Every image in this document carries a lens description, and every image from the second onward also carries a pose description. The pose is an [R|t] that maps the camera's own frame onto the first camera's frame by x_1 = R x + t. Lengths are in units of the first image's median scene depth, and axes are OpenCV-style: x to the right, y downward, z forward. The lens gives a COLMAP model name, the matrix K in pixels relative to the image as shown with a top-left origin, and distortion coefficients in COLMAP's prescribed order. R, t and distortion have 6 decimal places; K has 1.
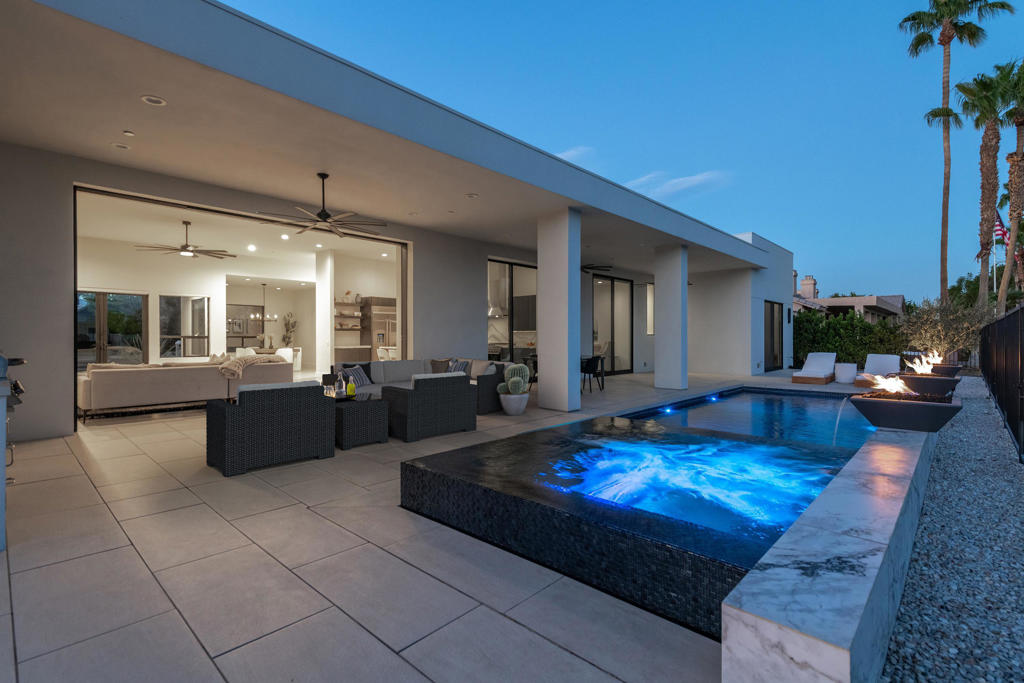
lens RADIAL K [[479.9, 0, 512.0], [0, 479.9, 341.5], [0, 0, 1]] dist [0.009454, 0.000172]
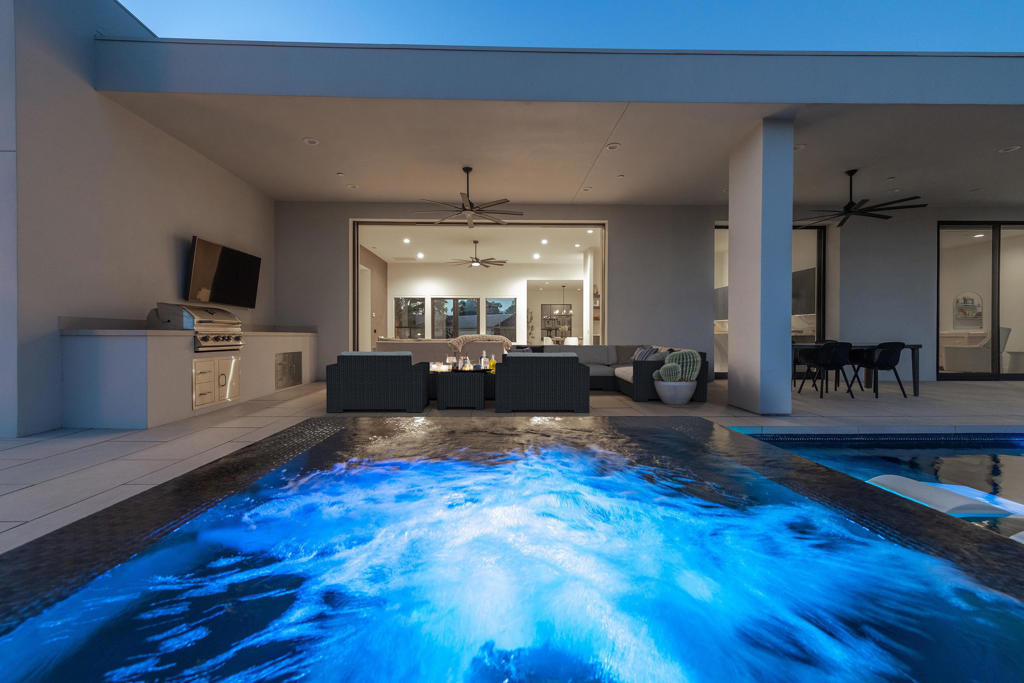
lens RADIAL K [[402.5, 0, 512.0], [0, 402.5, 341.5], [0, 0, 1]] dist [-0.001063, -0.000150]
pose [[0.690512, 0.008864, -0.723267, 0.183170], [-0.007453, 0.999959, 0.005140, 0.026093], [0.723283, 0.001841, 0.690550, 0.215514]]
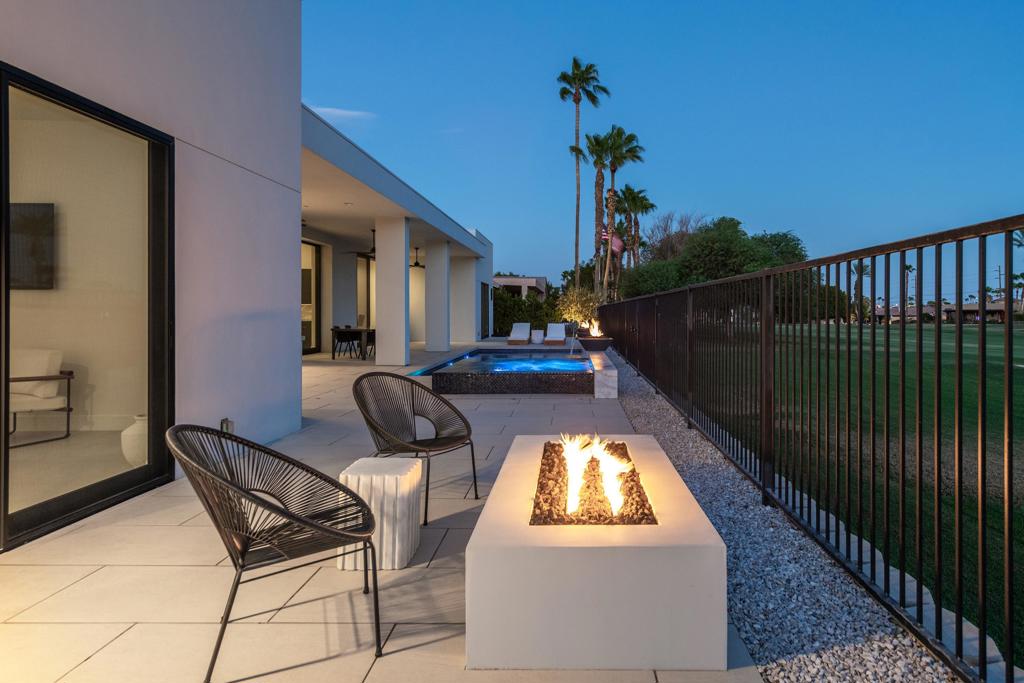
lens RADIAL K [[571.6, 0, 589.7], [0, 571.6, 345.3], [0, 0, 1]] dist [0.001913, 0.000133]
pose [[0.710429, -0.035340, 0.702881, -0.408503], [-0.001835, 0.998642, 0.052065, 0.001121], [-0.703767, -0.038278, 0.709399, -0.331987]]
